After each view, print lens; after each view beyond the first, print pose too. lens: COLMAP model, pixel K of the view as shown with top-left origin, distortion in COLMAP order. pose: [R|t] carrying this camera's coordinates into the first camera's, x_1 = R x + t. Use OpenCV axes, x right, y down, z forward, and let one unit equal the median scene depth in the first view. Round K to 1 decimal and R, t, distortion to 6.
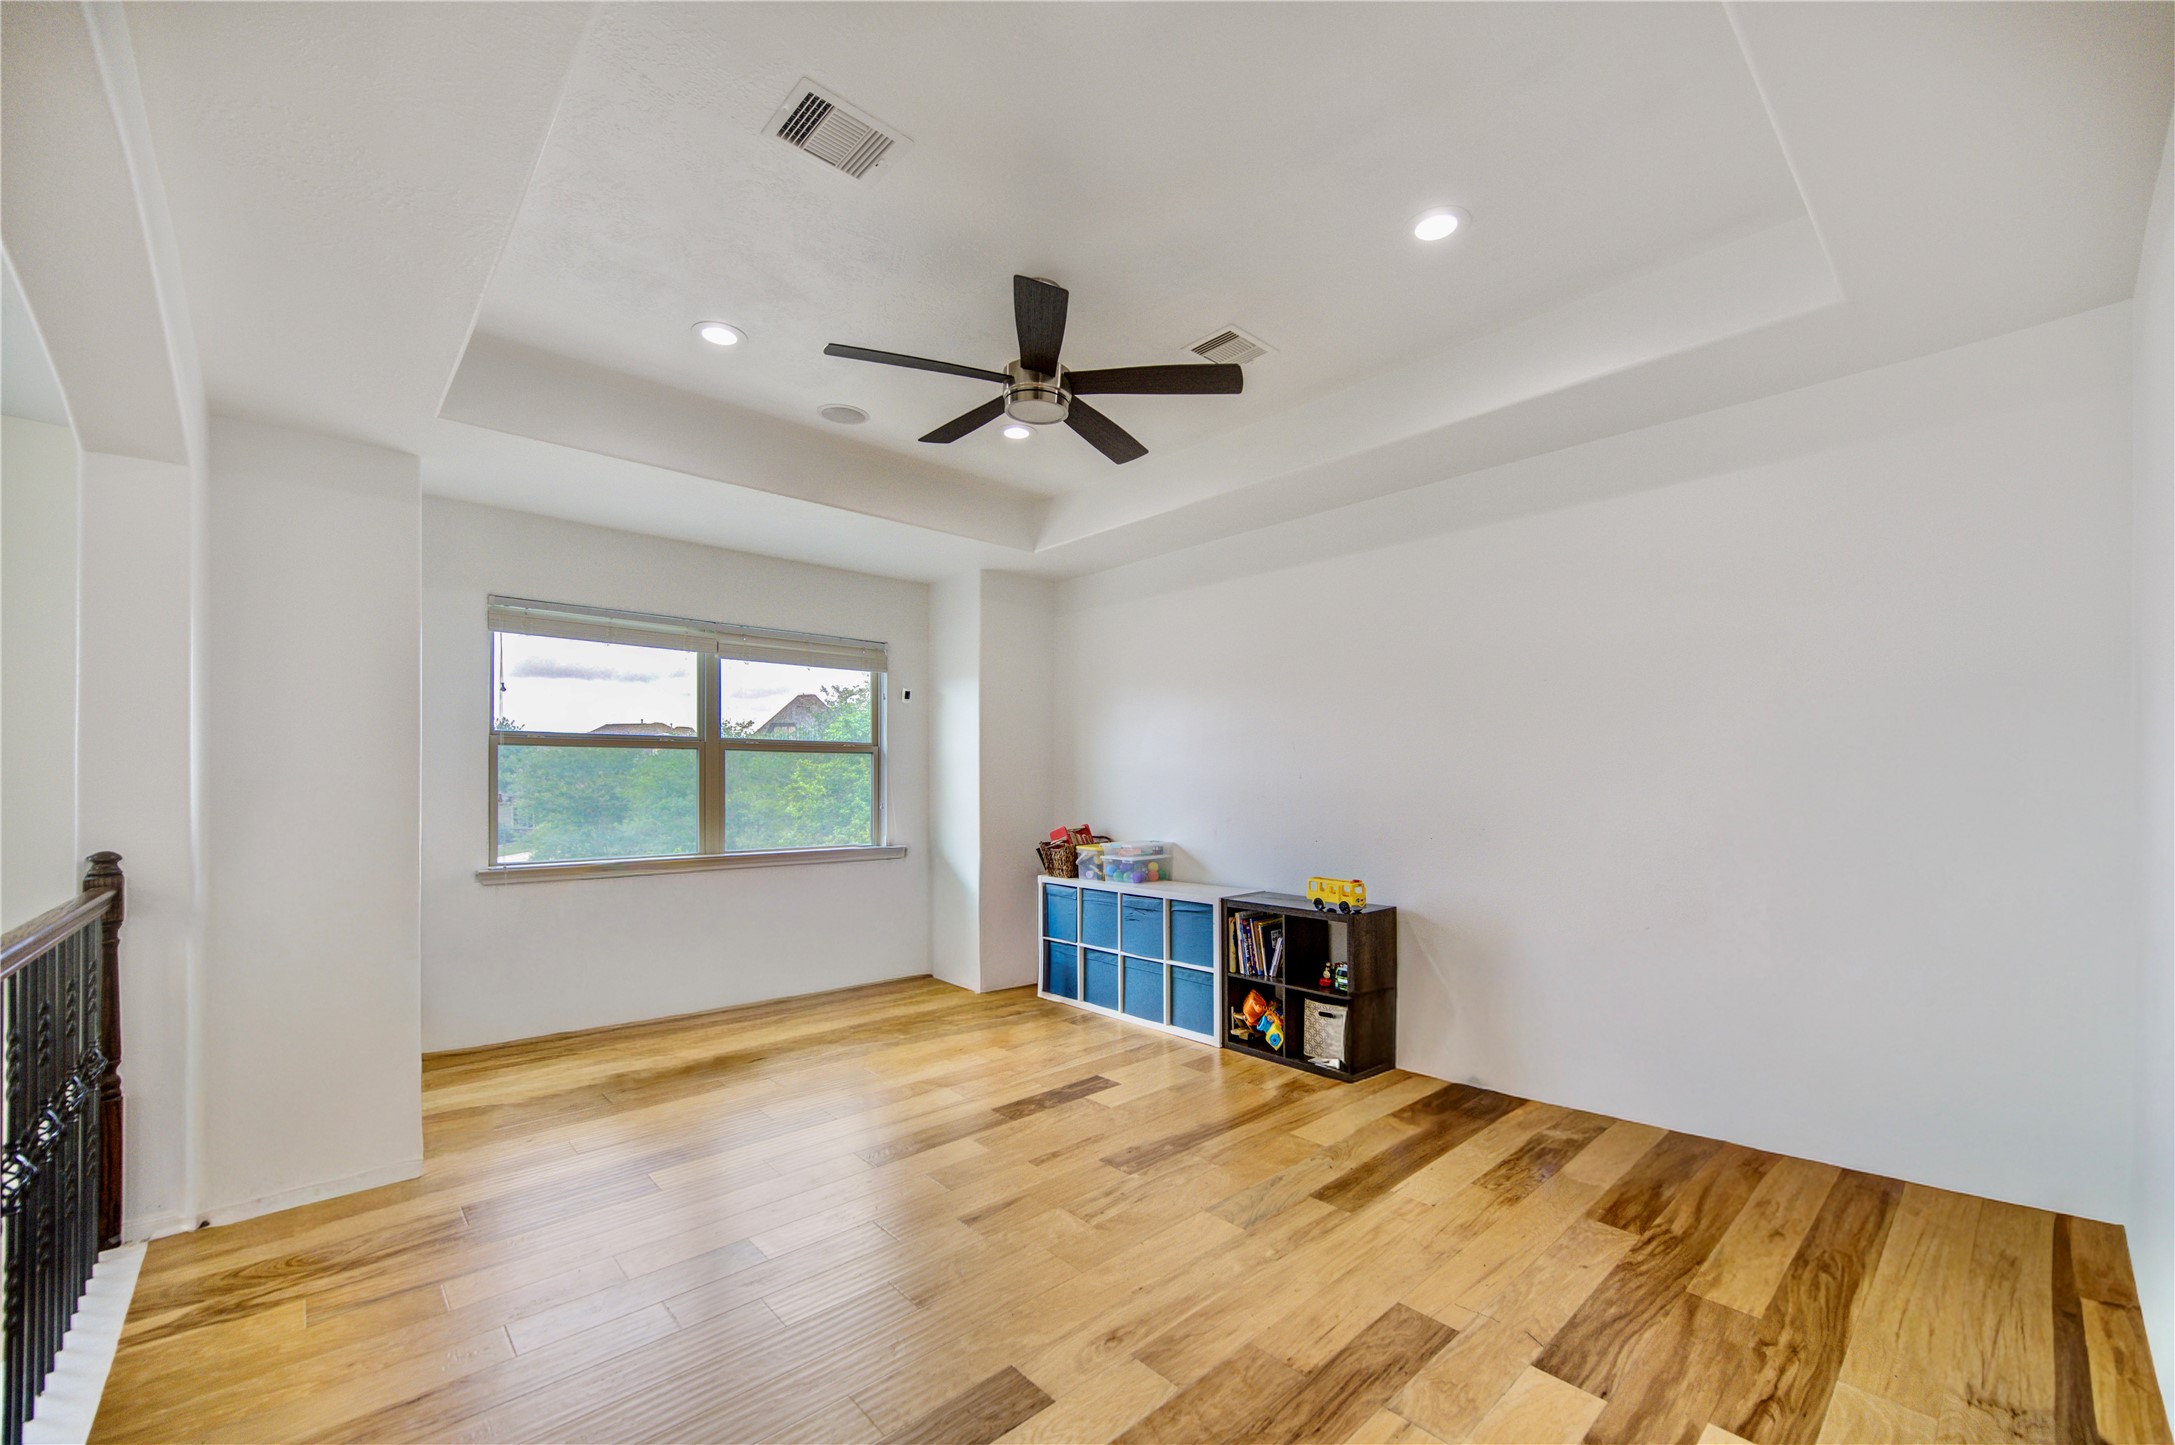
lens RADIAL K [[867.8, 0, 1110.7], [0, 867.8, 784.6], [0, 0, 1]] dist [0.003003, 0.000613]
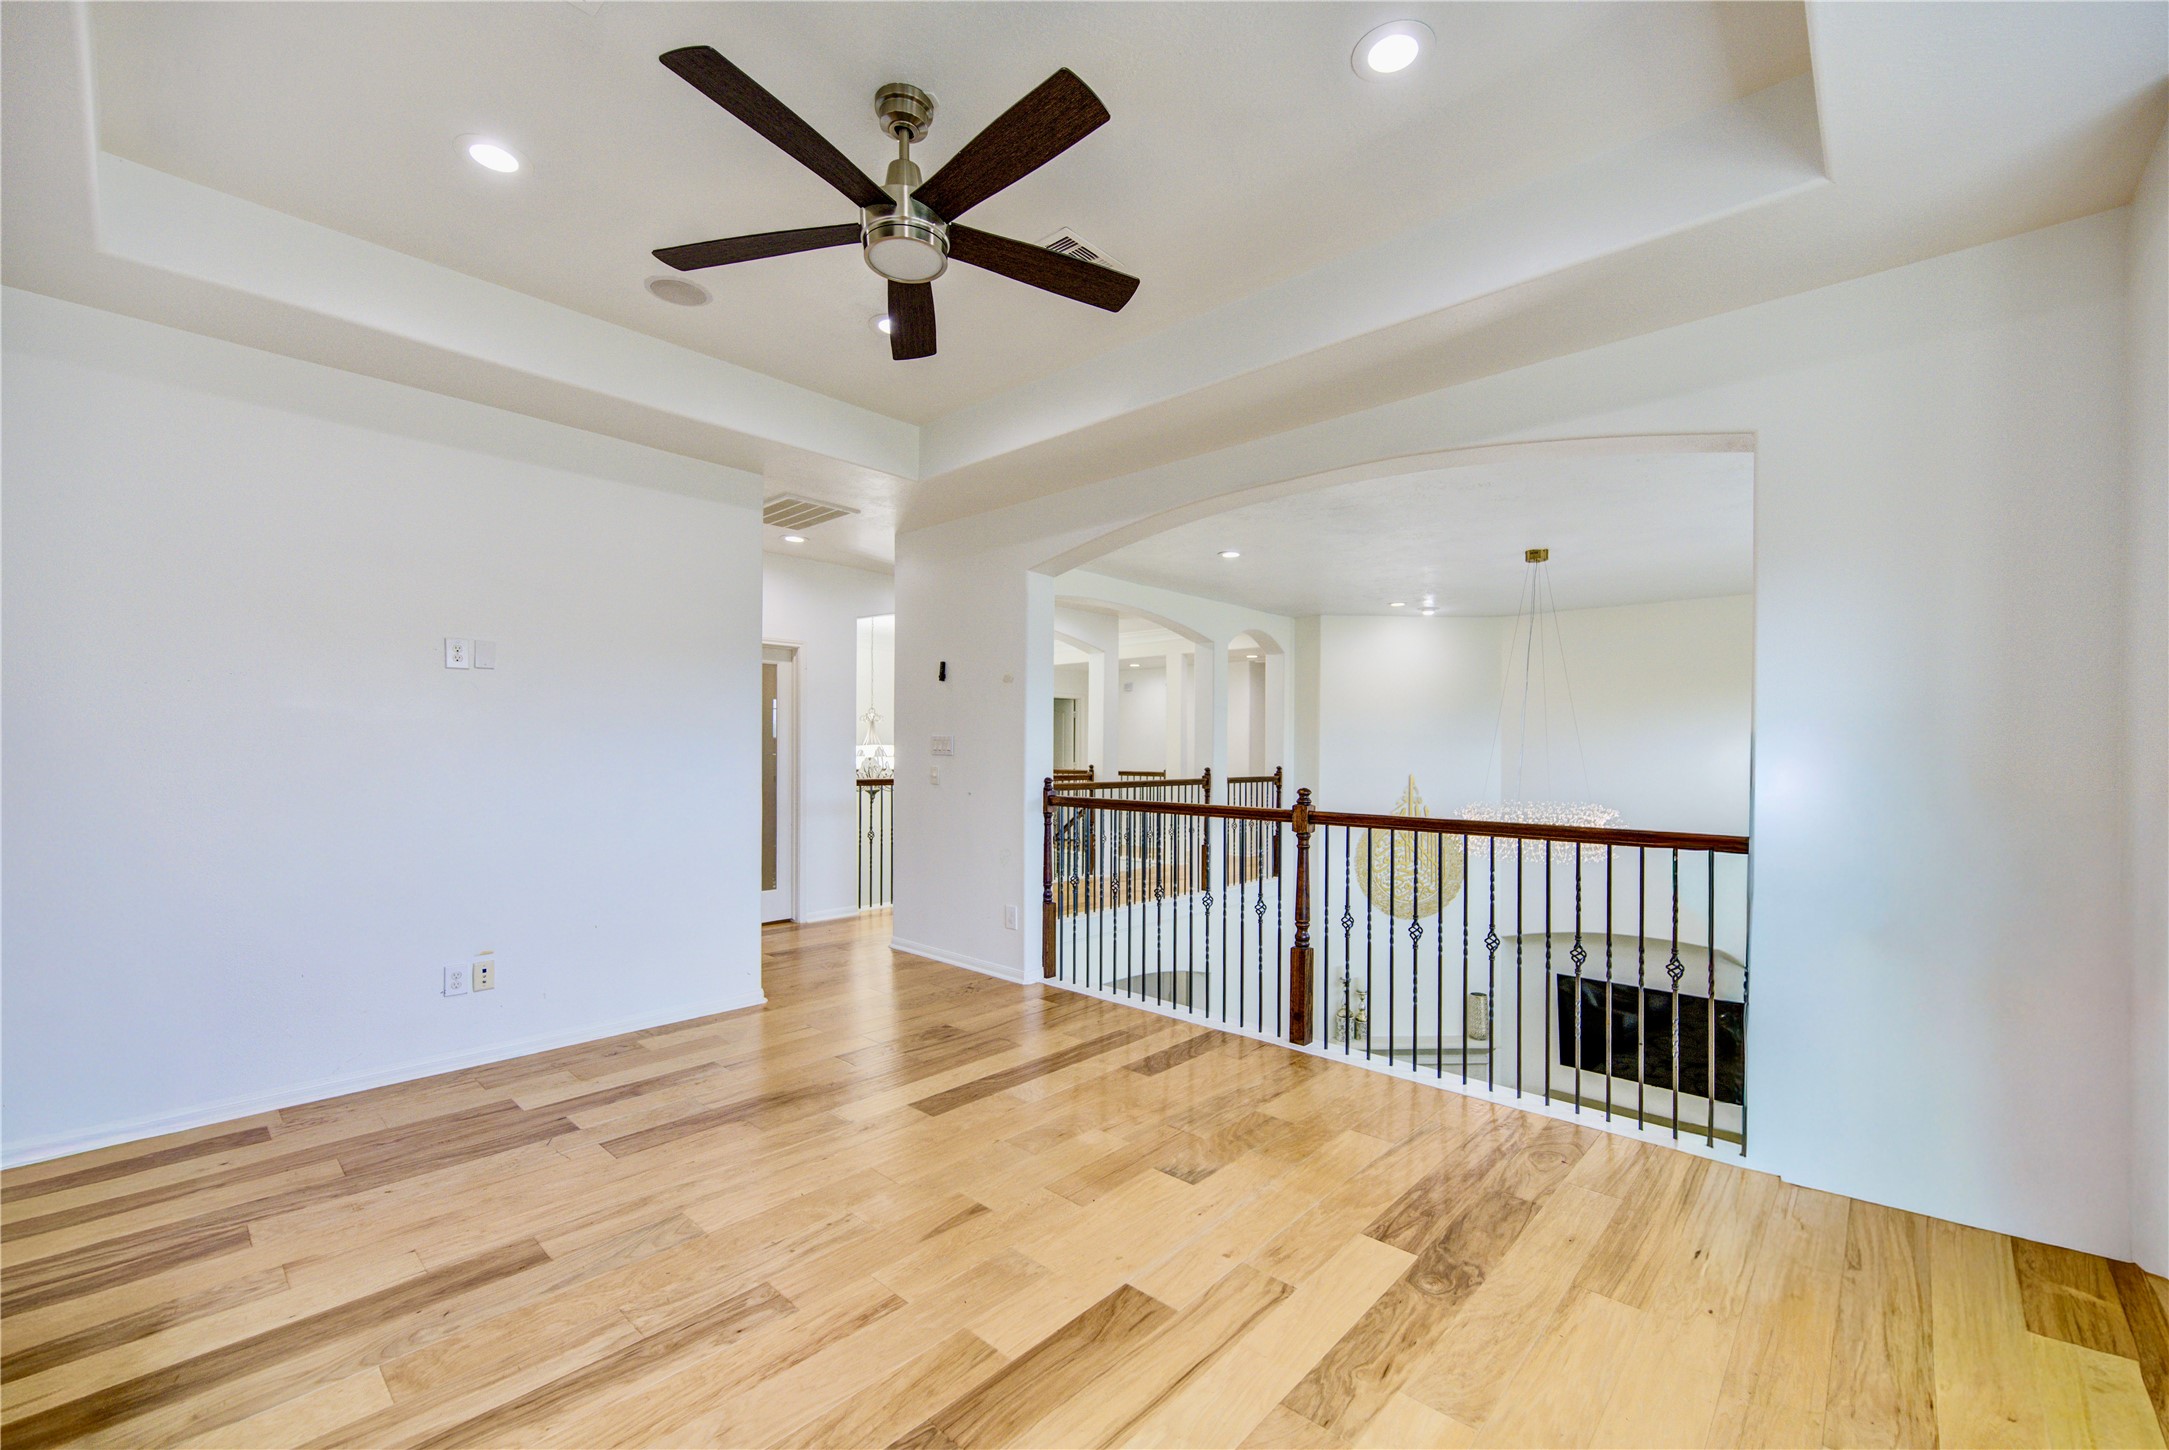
lens RADIAL K [[842.3, 0, 1085.5], [0, 842.3, 743.4], [0, 0, 1]] dist [0.000524, 0.000036]
pose [[-0.997639, -0.003052, -0.068610, -0.200420], [-0.001900, 0.999856, -0.016860, 0.017327], [0.068652, -0.016690, -0.997501, 1.799007]]
